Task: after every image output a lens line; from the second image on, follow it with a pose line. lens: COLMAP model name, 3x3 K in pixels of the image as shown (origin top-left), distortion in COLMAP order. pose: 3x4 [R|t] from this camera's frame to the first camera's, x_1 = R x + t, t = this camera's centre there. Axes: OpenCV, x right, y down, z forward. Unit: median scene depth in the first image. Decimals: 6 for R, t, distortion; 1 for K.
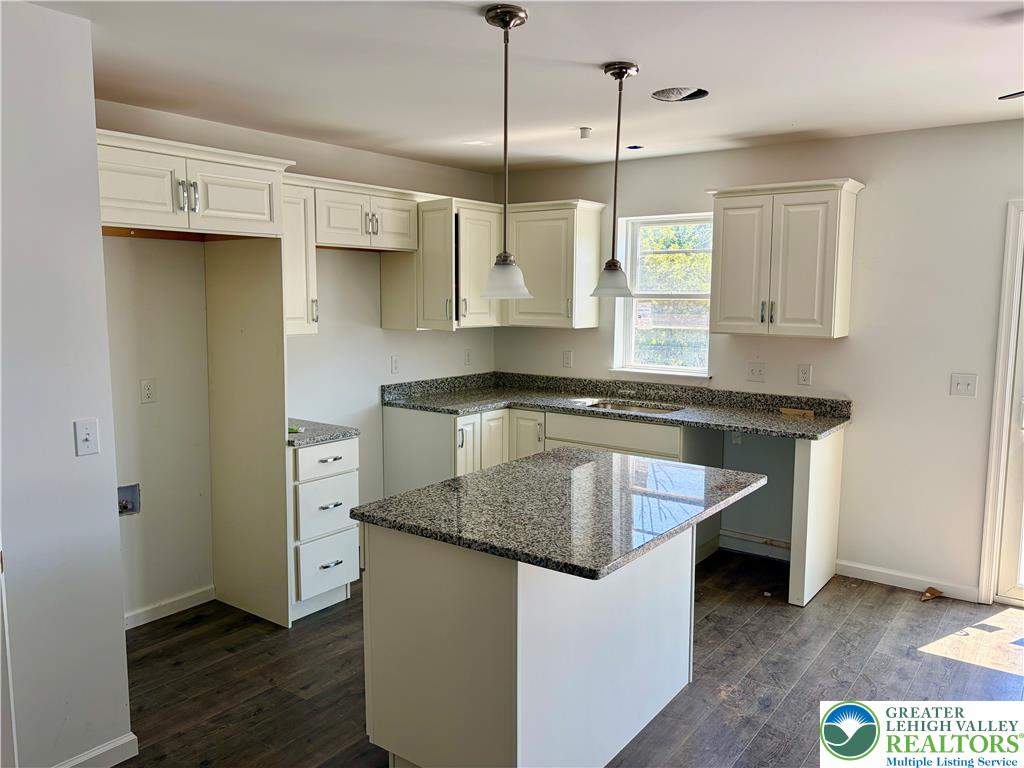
lens RADIAL K [[784.5, 0, 508.6], [0, 784.5, 383.4], [0, 0, 1]] dist [0.046993, -0.048813]
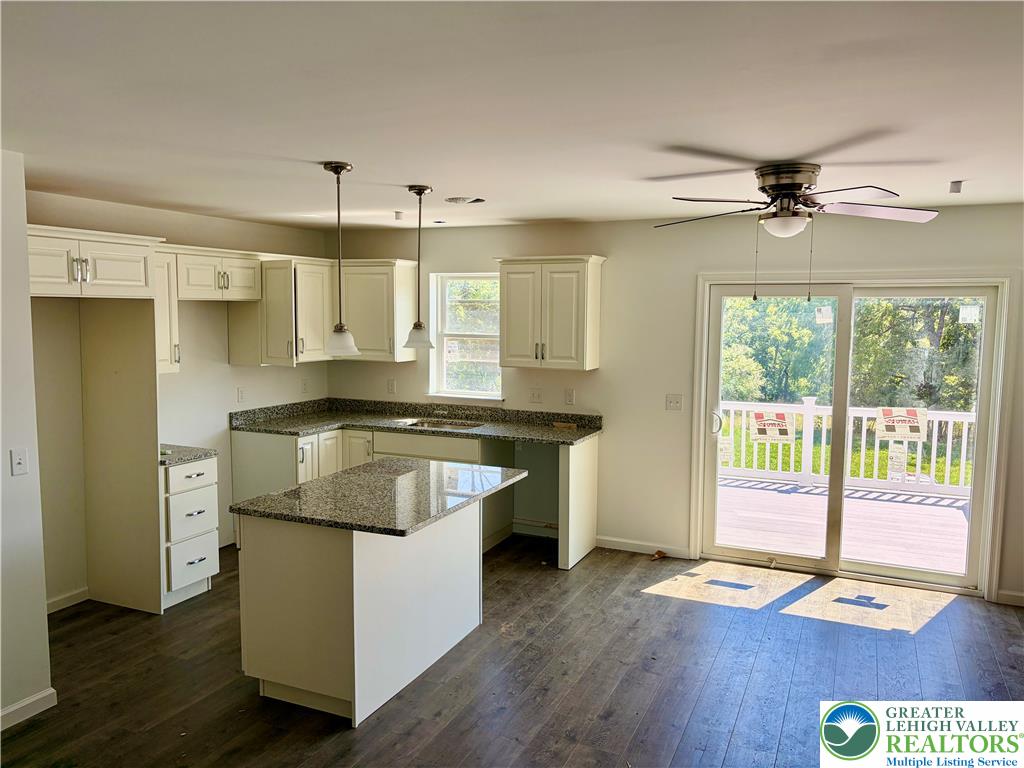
lens RADIAL K [[784.5, 0, 512.6], [0, 784.5, 383.2], [0, 0, 1]] dist [0.046993, -0.048813]
pose [[0.975737, -0.016783, 0.218303, -0.008424], [0.021472, 0.999587, -0.019122, -0.013143], [-0.217892, 0.023345, 0.975694, -0.314901]]
